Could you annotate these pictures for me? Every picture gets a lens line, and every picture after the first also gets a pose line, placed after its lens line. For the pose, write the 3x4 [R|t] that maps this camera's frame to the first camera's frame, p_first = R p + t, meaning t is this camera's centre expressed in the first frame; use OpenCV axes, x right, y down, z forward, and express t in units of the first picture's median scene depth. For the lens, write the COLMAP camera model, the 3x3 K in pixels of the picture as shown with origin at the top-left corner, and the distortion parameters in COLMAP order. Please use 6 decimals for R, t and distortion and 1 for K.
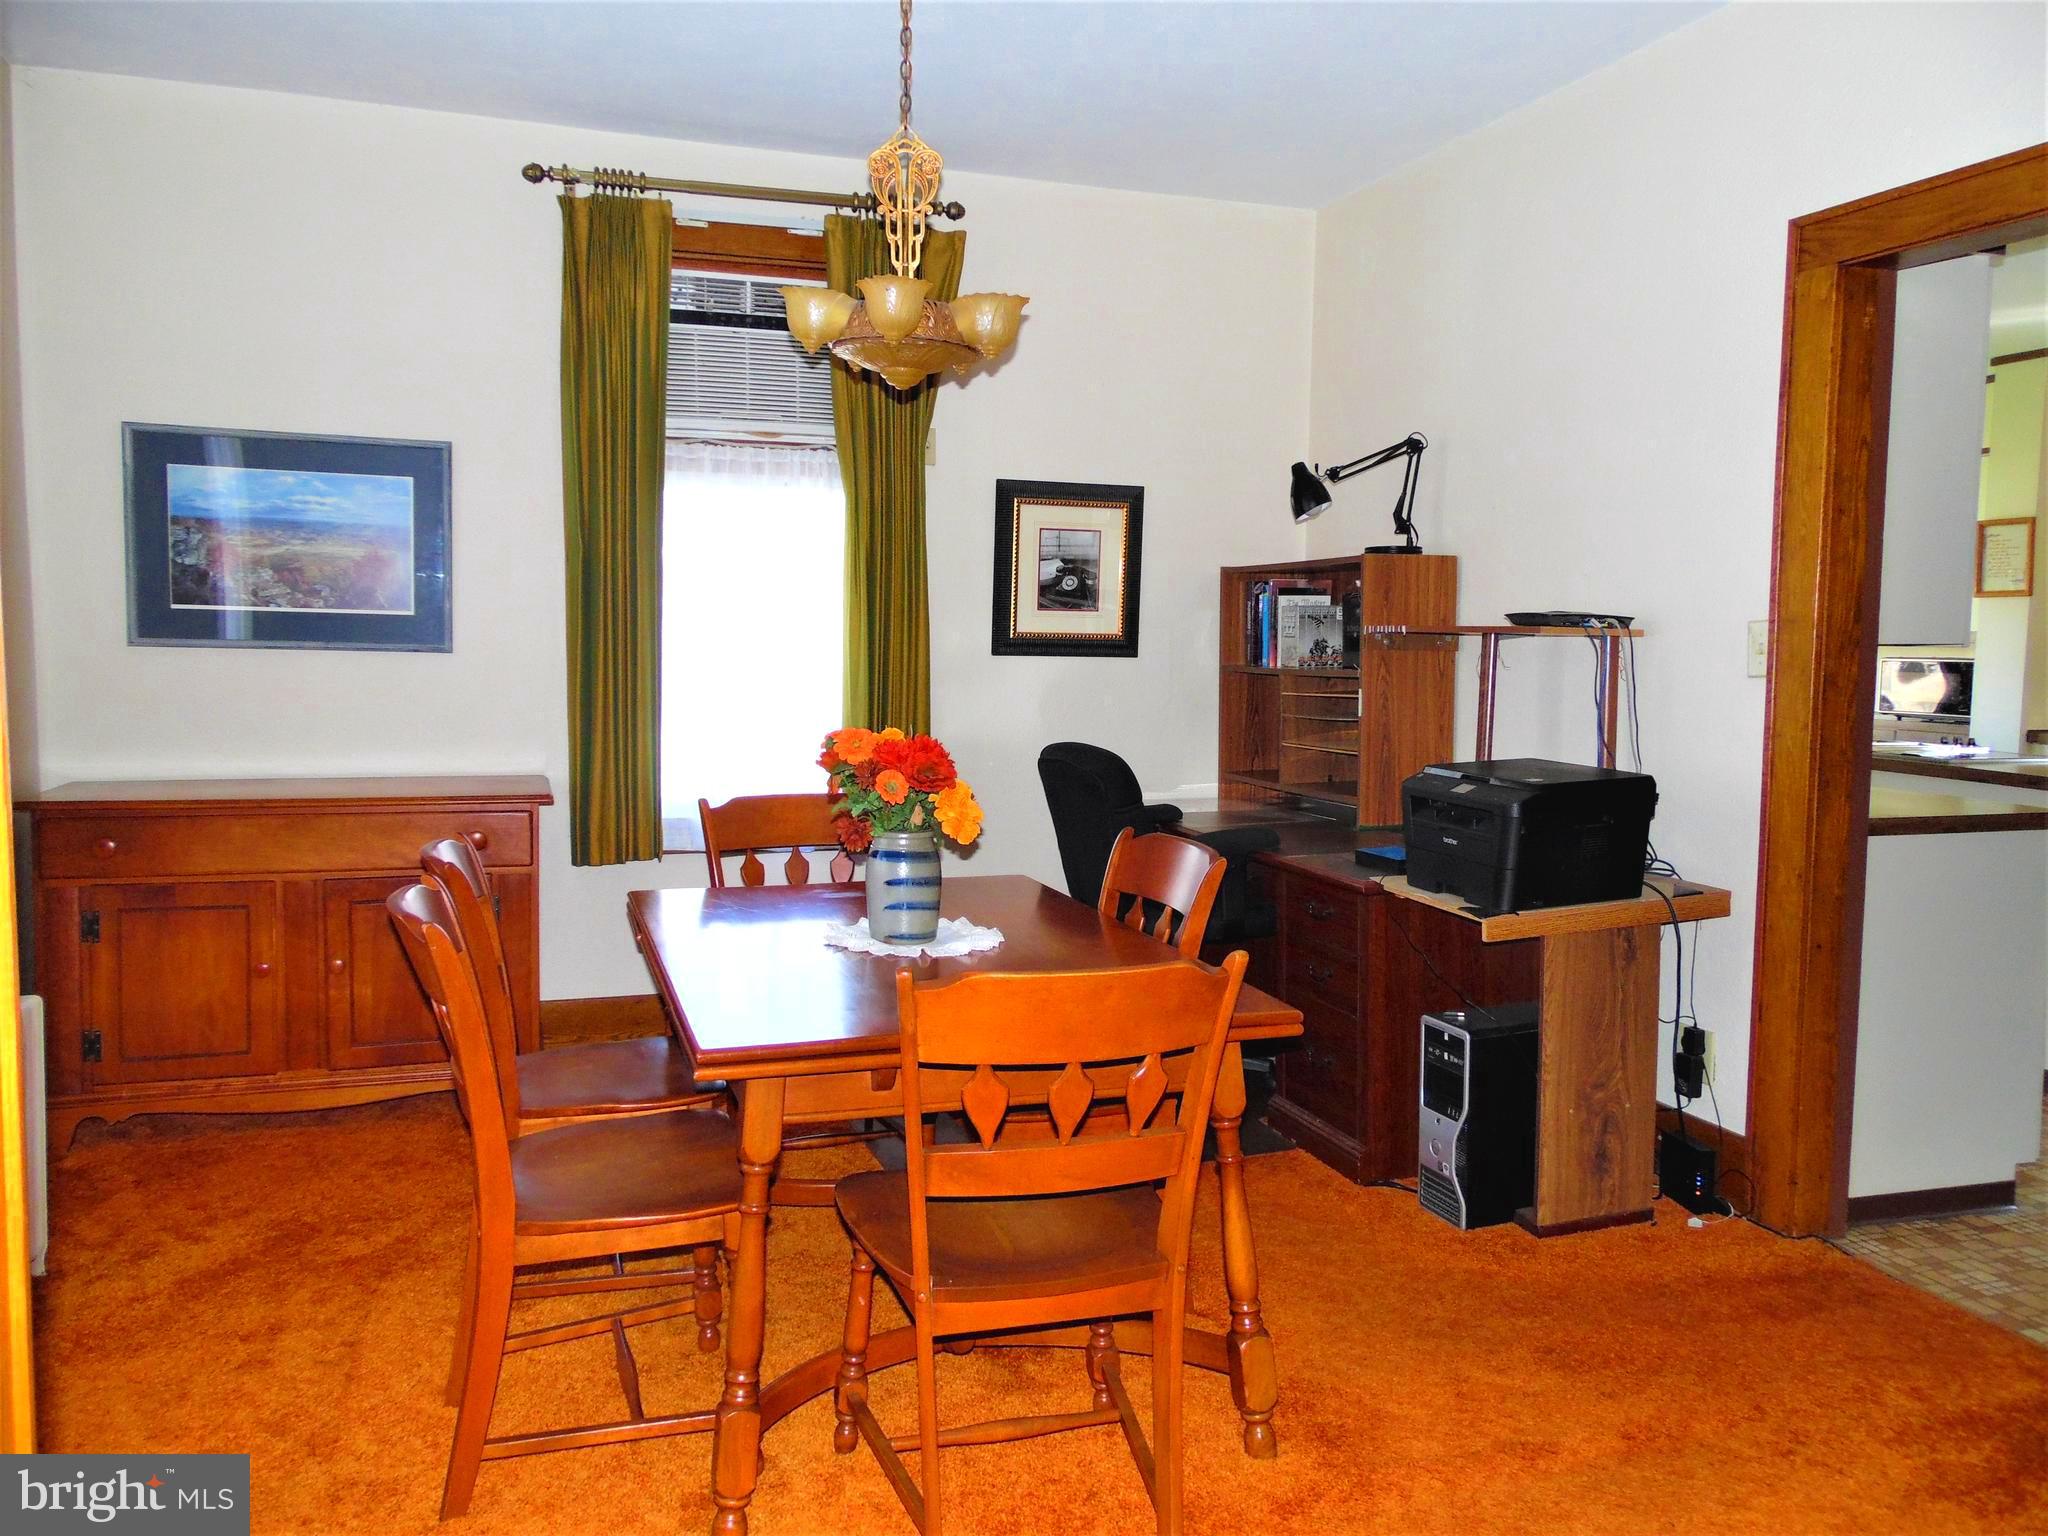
lens RADIAL K [[1591.3, 0, 1024.0], [0, 1591.3, 768.0], [0, 0, 1]] dist [-0.033356, 0.094964]
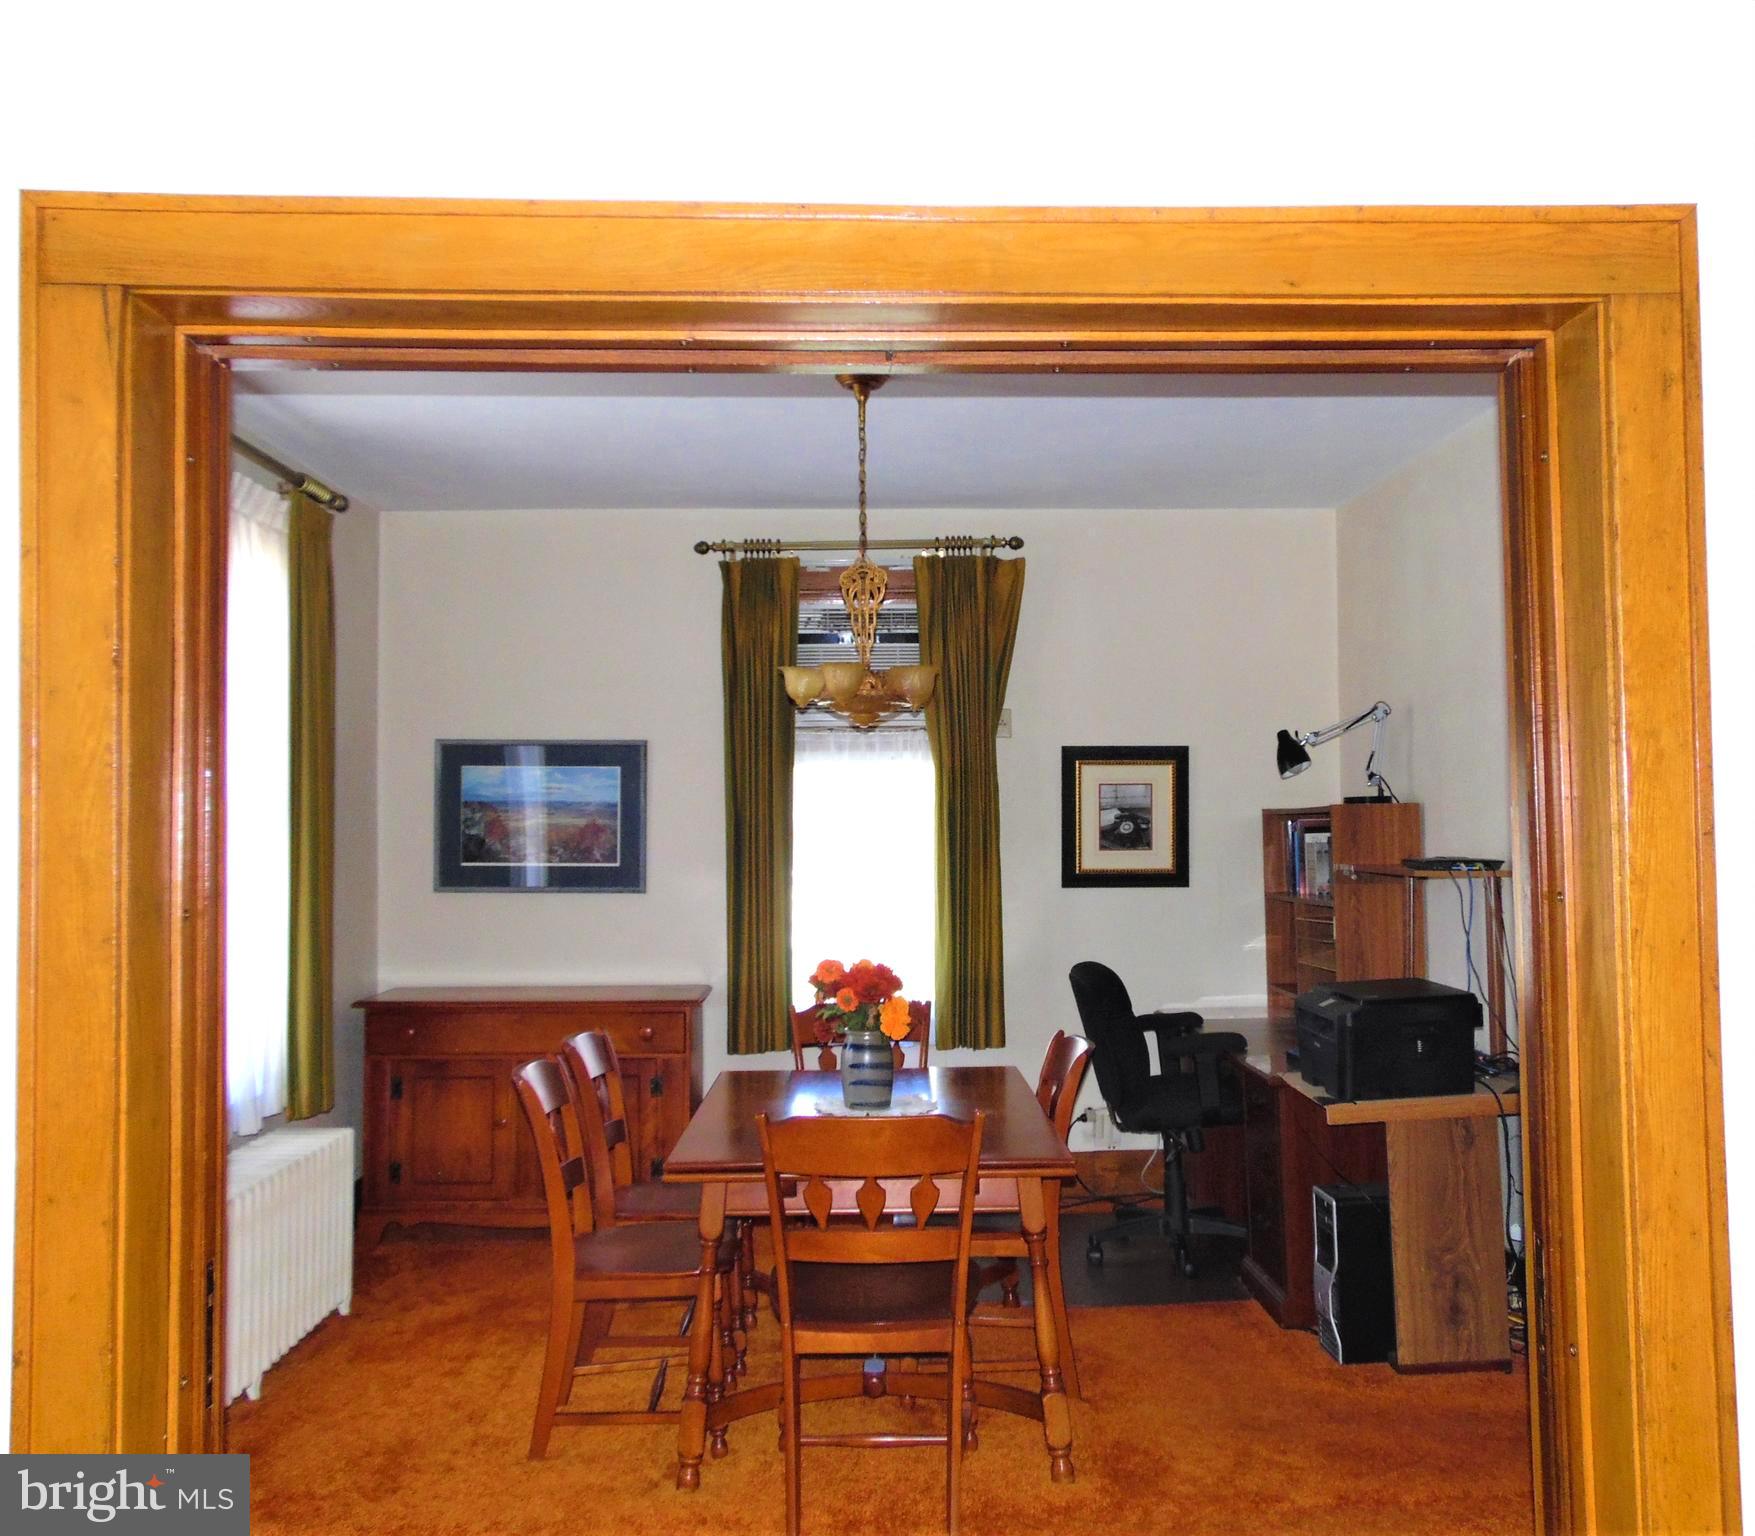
lens RADIAL K [[1613.9, 0, 877.5], [0, 1613.9, 768.0], [0, 0, 1]] dist [-0.039876, 0.137806]
pose [[0.955827, -0.032667, -0.292110, 0.266407], [-0.003500, 0.992469, -0.122444, -0.012279], [0.293910, 0.118057, 0.948514, -0.295571]]
